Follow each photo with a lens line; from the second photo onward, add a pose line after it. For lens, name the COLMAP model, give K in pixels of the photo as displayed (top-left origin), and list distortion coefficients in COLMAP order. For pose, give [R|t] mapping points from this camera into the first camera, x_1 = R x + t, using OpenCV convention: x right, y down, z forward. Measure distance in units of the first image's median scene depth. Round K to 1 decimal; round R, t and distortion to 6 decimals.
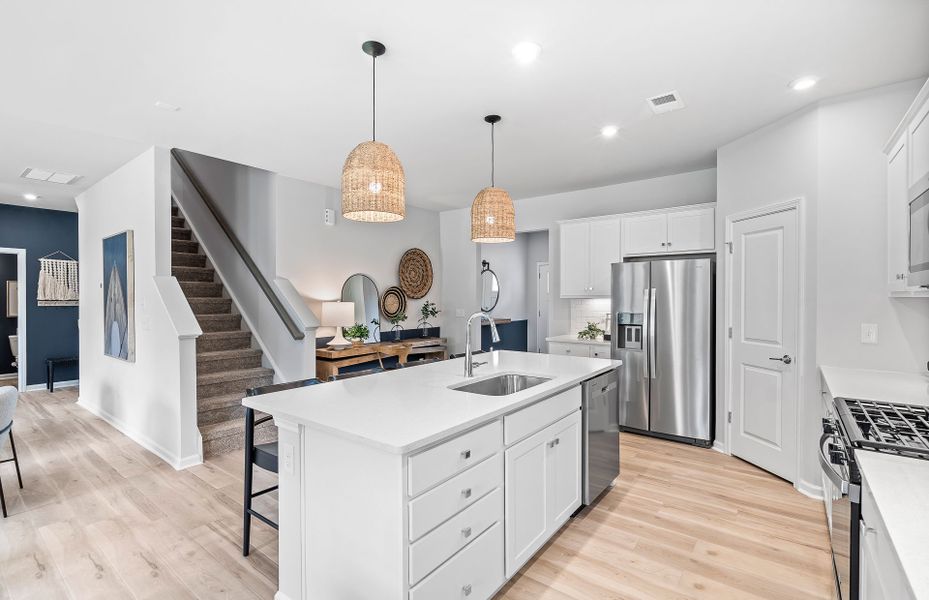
lens RADIAL K [[426.4, 0, 457.0], [0, 426.4, 301.6], [0, 0, 1]] dist [-0.000048, 0.000236]
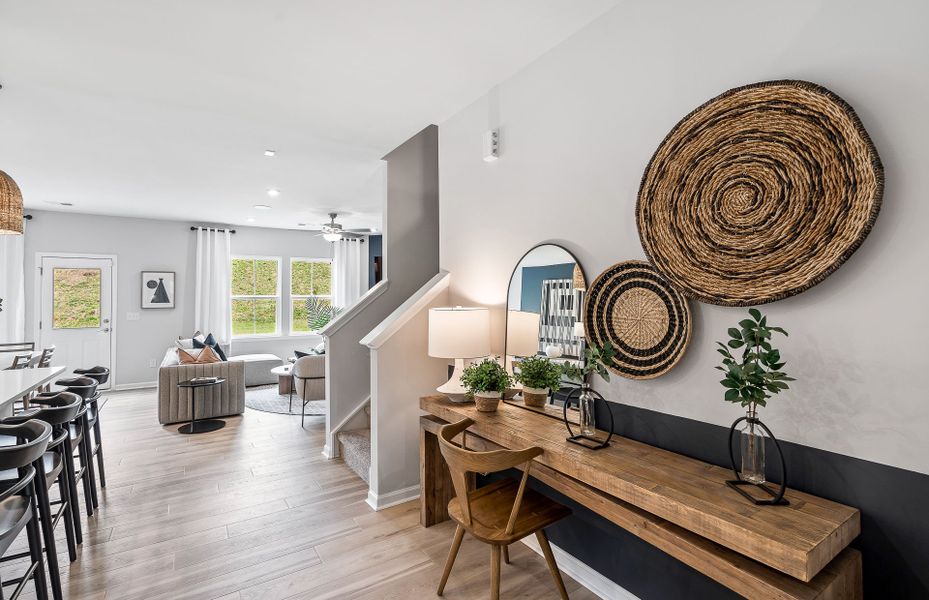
lens RADIAL K [[428.6, 0, 461.2], [0, 428.6, 283.3], [0, 0, 1]] dist [-0.001775, 0.000357]
pose [[-0.314218, -0.028578, -0.948921, 0.175443], [-0.002099, 0.999565, -0.029408, -0.010179], [0.949348, -0.007249, -0.314142, 0.935349]]
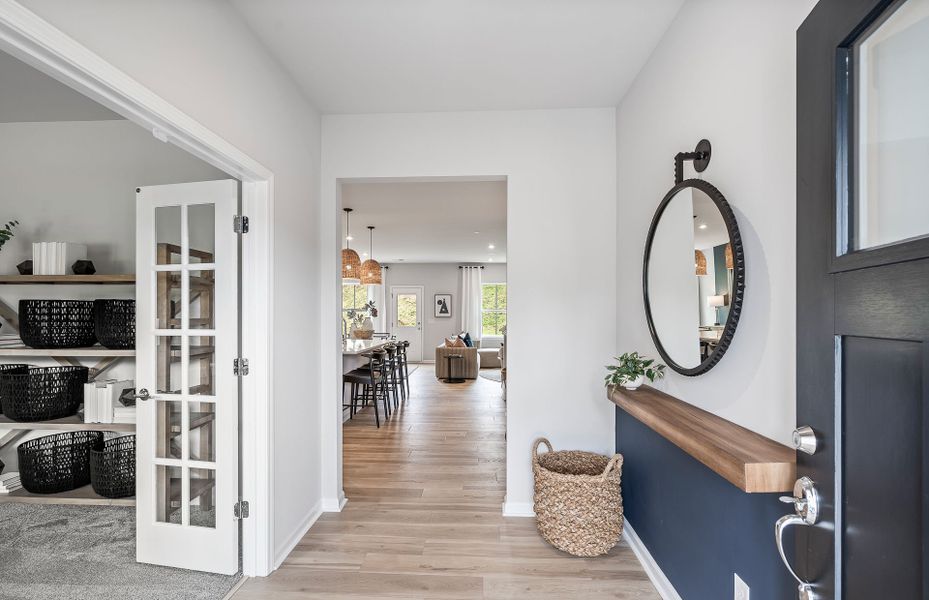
lens RADIAL K [[426.4, 0, 457.0], [0, 426.4, 301.6], [0, 0, 1]] dist [-0.000048, 0.000236]
pose [[-0.819209, -0.014455, -0.573313, 0.368102], [-0.006173, 0.999847, -0.016388, -0.011918], [0.573462, -0.009887, -0.819172, 1.369425]]
